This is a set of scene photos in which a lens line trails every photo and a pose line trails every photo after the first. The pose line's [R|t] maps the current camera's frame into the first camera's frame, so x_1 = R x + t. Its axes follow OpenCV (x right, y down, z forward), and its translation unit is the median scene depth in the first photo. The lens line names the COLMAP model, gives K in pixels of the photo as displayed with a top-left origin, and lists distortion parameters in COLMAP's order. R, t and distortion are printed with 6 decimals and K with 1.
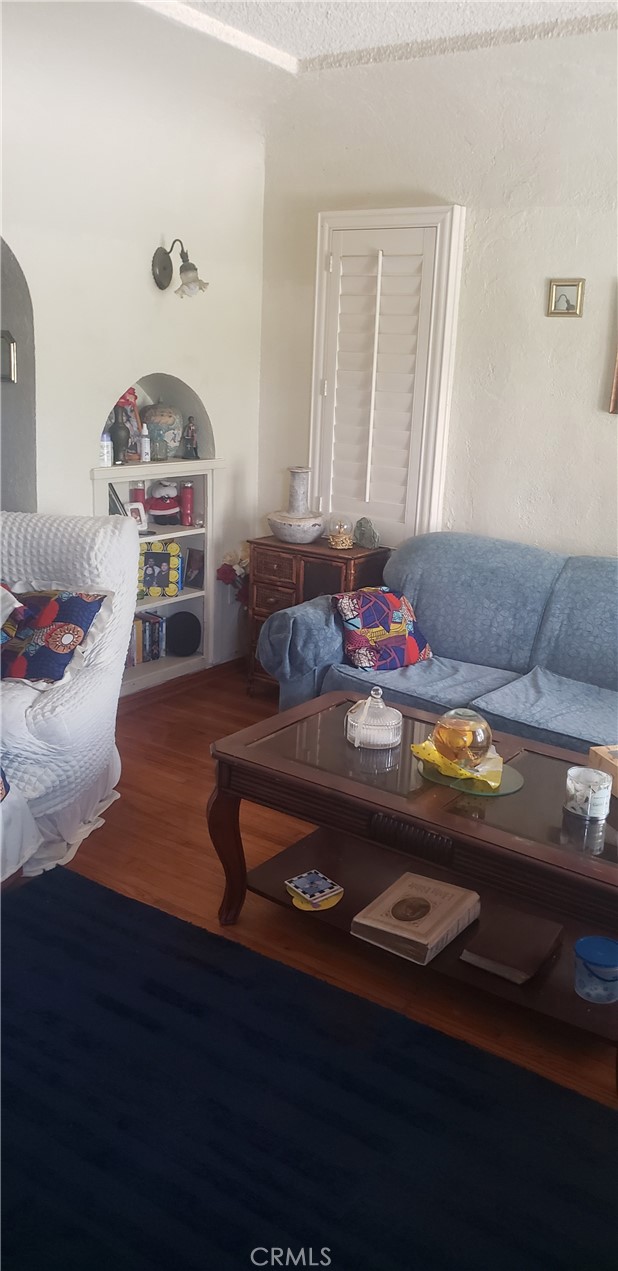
lens RADIAL K [[1002.2, 0, 326.0], [0, 1002.2, 639.4], [0, 0, 1]] dist [0.092086, -0.306620]
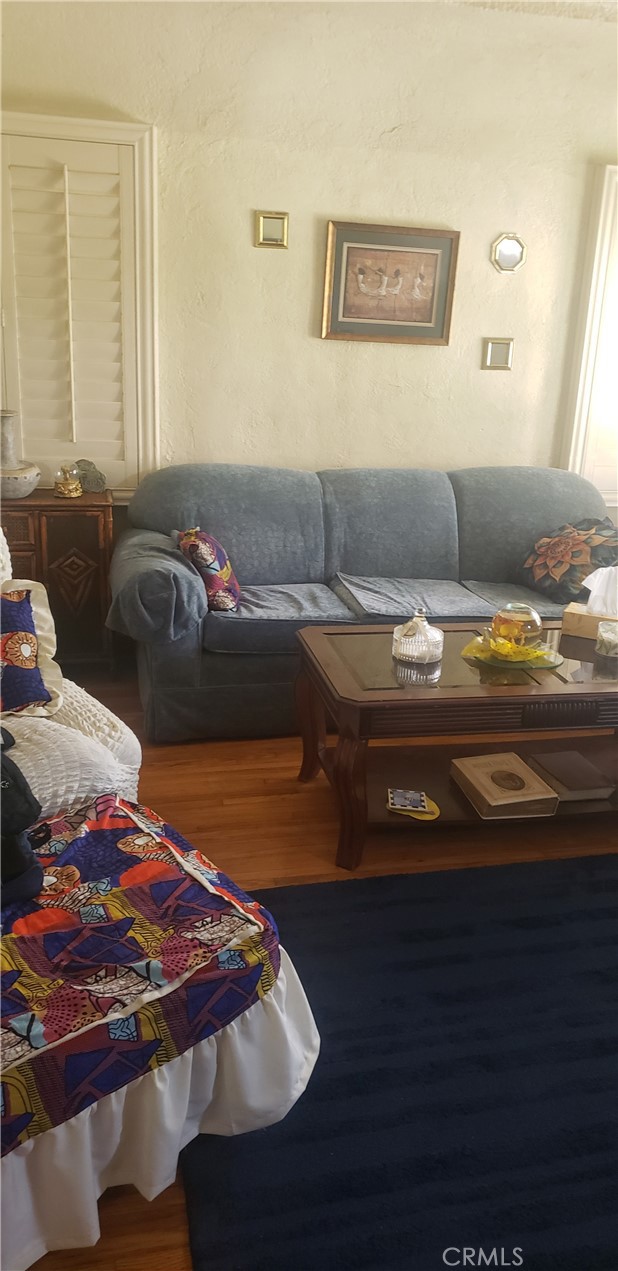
lens RADIAL K [[1002.2, 0, 326.0], [0, 1002.2, 639.4], [0, 0, 1]] dist [0.092086, -0.306620]
pose [[0.661786, -0.246518, 0.708003, -0.583068], [0.178755, 0.969039, 0.170321, -0.090659], [-0.728070, 0.013844, 0.685363, 0.234423]]
